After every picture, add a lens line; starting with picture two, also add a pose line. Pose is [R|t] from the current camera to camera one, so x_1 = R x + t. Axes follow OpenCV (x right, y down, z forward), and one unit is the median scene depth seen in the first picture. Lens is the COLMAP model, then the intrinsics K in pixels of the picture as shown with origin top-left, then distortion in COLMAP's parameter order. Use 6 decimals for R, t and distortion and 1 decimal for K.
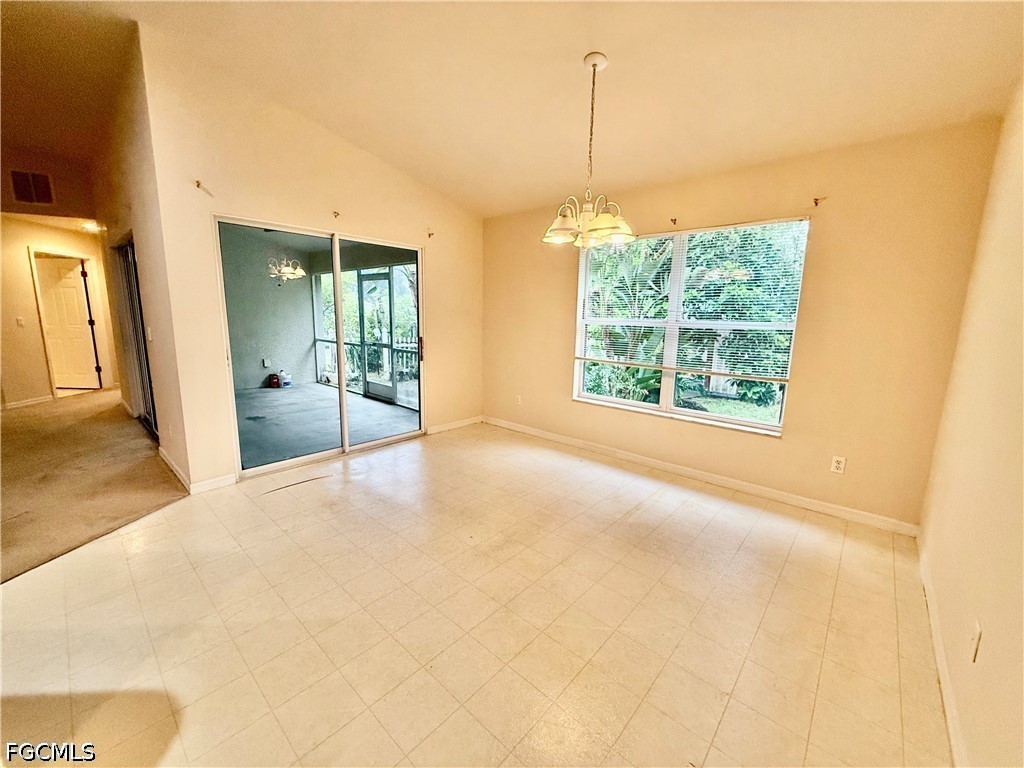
lens RADIAL K [[407.5, 0, 509.6], [0, 407.5, 383.2], [0, 0, 1]] dist [-0.000628, -0.000316]
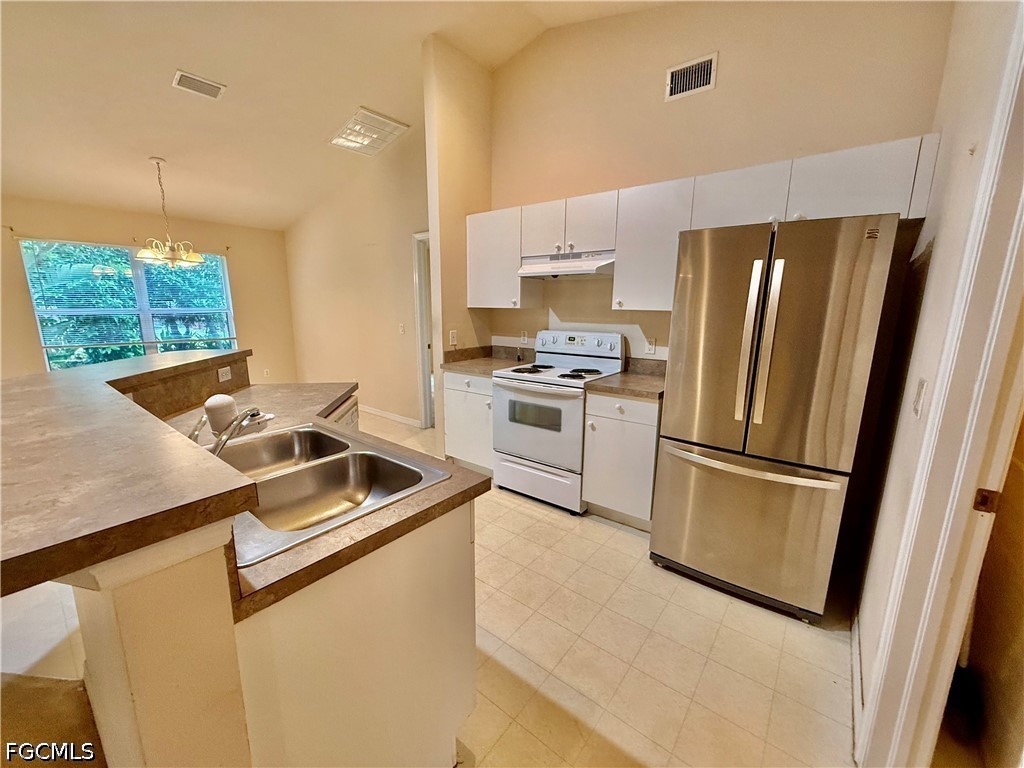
lens RADIAL K [[407.5, 0, 509.8], [0, 407.5, 385.0], [0, 0, 1]] dist [-0.000628, -0.000316]
pose [[-0.045863, -0.211097, 0.976389, -0.911908], [0.157396, 0.963681, 0.215743, -0.004595], [-0.986470, 0.163574, -0.010972, -0.154812]]
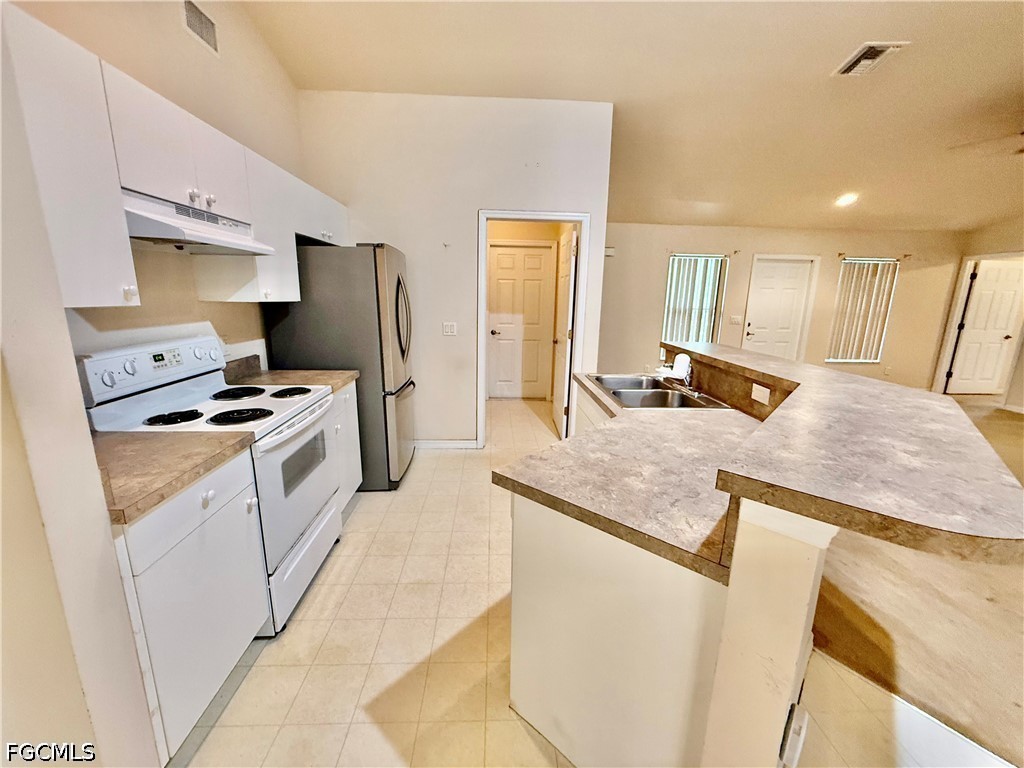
lens RADIAL K [[407.5, 0, 508.8], [0, 407.5, 383.3], [0, 0, 1]] dist [-0.000628, -0.000316]
pose [[-0.721785, 0.114187, -0.682633, -0.145401], [-0.146854, 0.938572, 0.312275, -0.062975], [0.676359, 0.325643, -0.660678, 0.229628]]
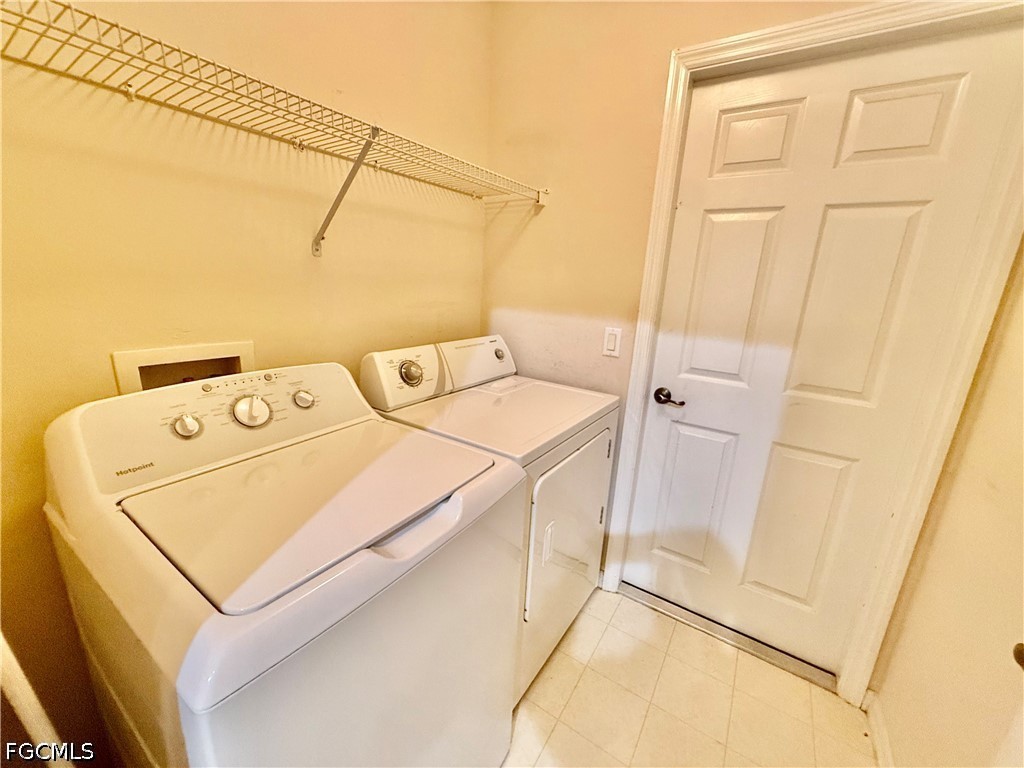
lens RADIAL K [[407.5, 0, 509.6], [0, 407.5, 384.8], [0, 0, 1]] dist [-0.000628, -0.000316]
pose [[-0.987567, -0.032587, -0.153782, -0.798119], [-0.092901, 0.910146, 0.403738, 0.041739], [0.126808, 0.413005, -0.901857, -0.374791]]
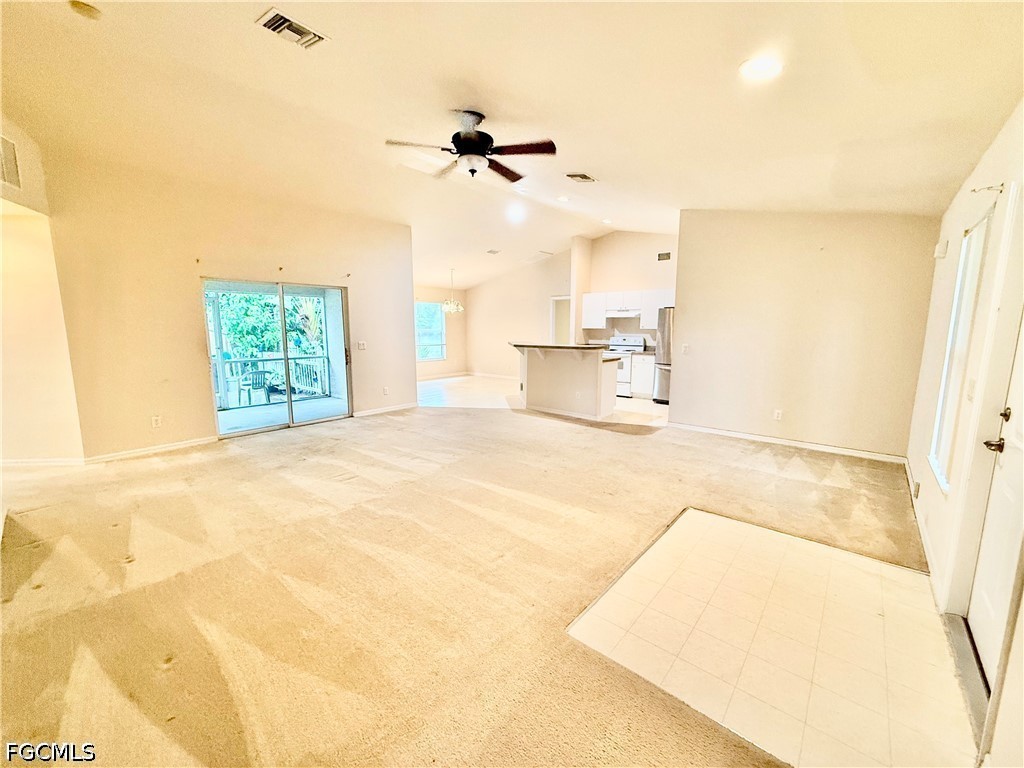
lens RADIAL K [[407.5, 0, 514.1], [0, 407.5, 384.7], [0, 0, 1]] dist [-0.000628, -0.000316]
pose [[-0.009298, -0.162511, 0.986663, -2.186295], [0.164845, 0.972957, 0.161807, -0.106532], [-0.986276, 0.164151, 0.017742, 0.249381]]
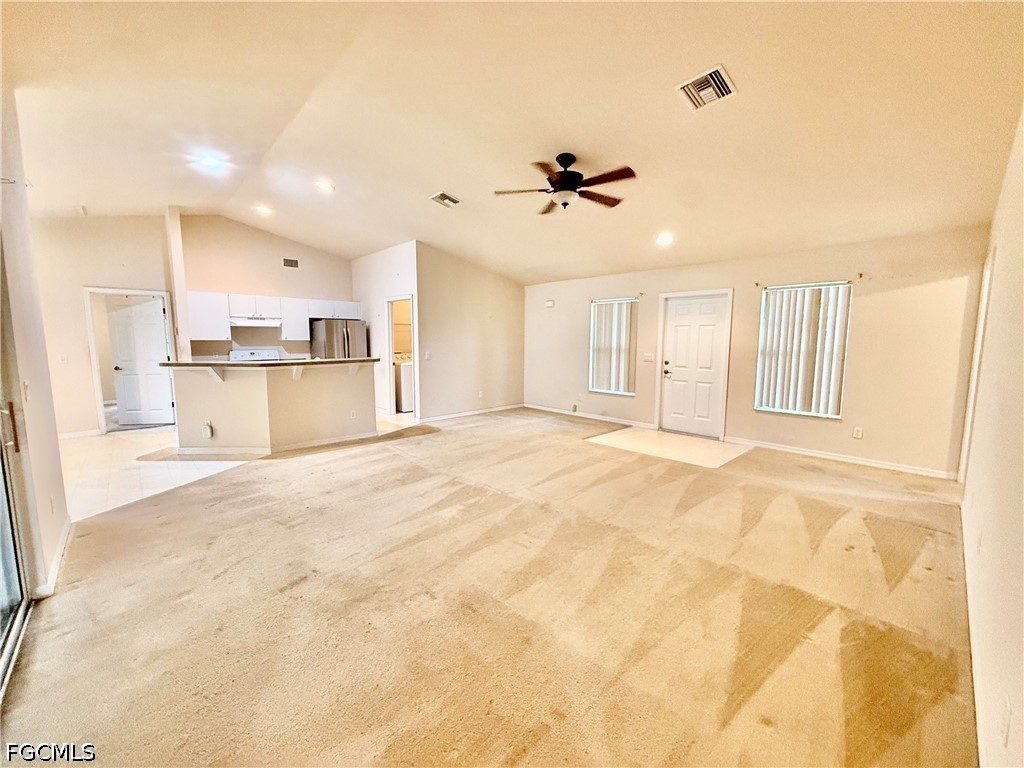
lens RADIAL K [[407.5, 0, 509.3], [0, 407.5, 381.3], [0, 0, 1]] dist [-0.000628, -0.000316]
pose [[-0.996039, -0.031375, 0.083194, -1.351486], [-0.007904, 0.963213, 0.268625, -0.251155], [-0.088561, 0.266903, -0.959646, 1.233705]]
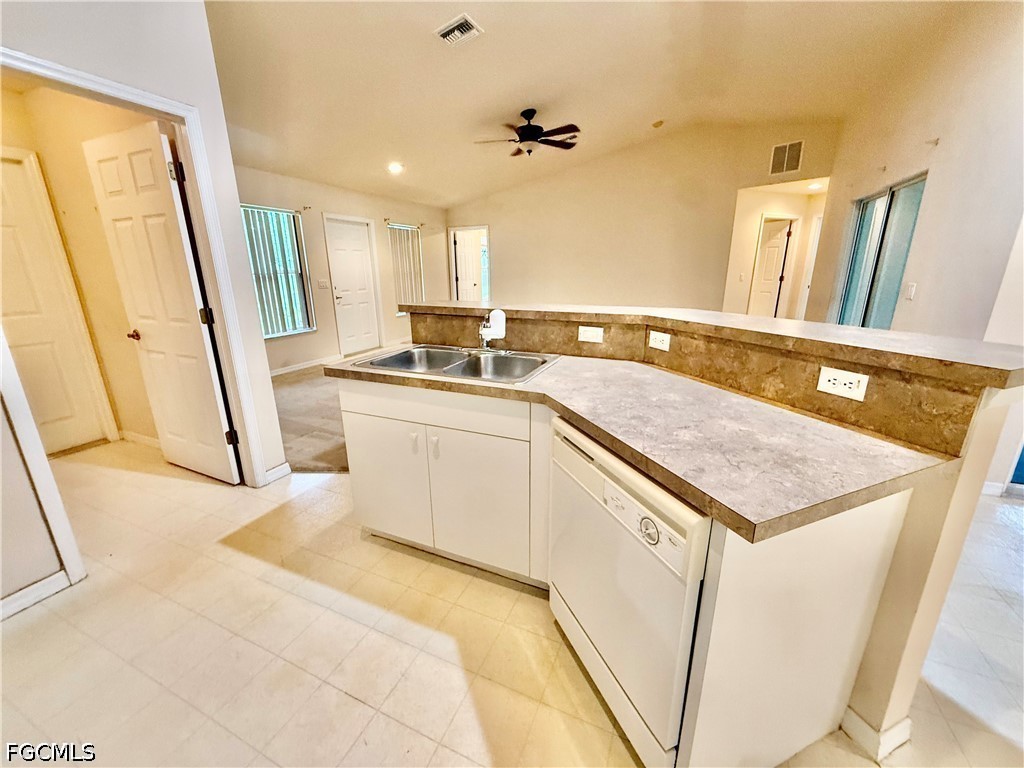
lens RADIAL K [[407.5, 0, 509.7], [0, 407.5, 383.7], [0, 0, 1]] dist [-0.000628, -0.000316]
pose [[0.302912, 0.241161, -0.922001, -0.219180], [-0.142052, 0.968071, 0.206541, 0.011931], [0.942372, 0.068408, 0.327497, -0.090127]]
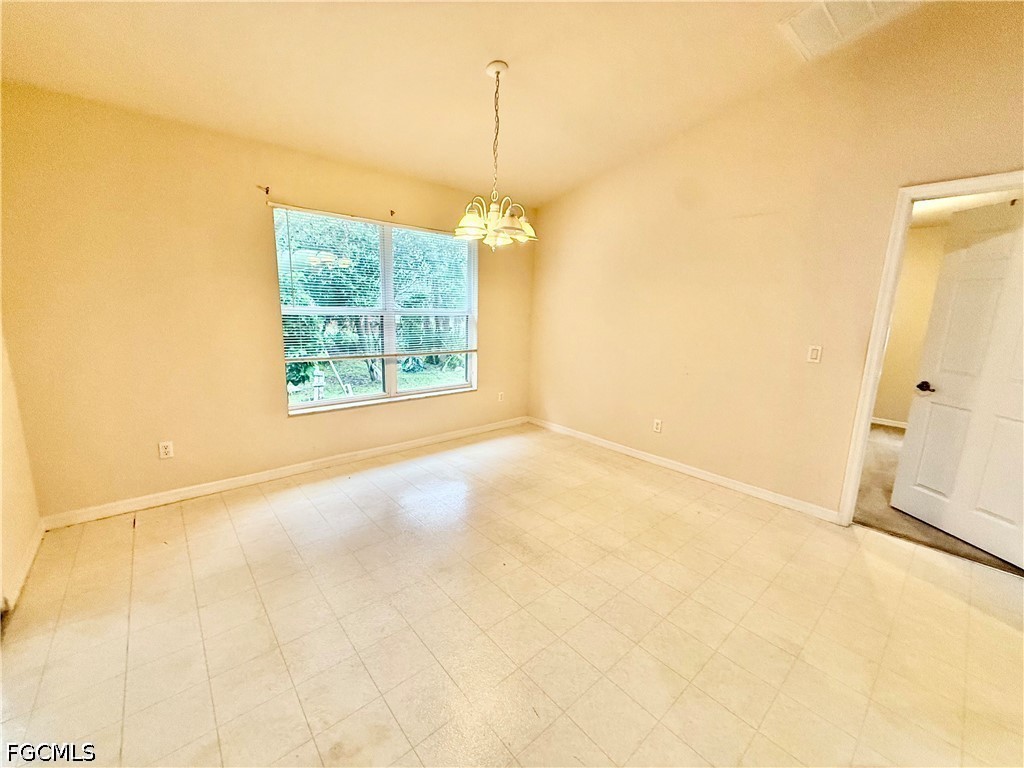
lens RADIAL K [[407.5, 0, 507.4], [0, 407.5, 388.5], [0, 0, 1]] dist [-0.000628, -0.000316]
pose [[0.124309, -0.209660, 0.969840, -0.511400], [0.140739, 0.971265, 0.191929, -0.095781], [-0.982212, 0.112636, 0.150244, 0.478018]]
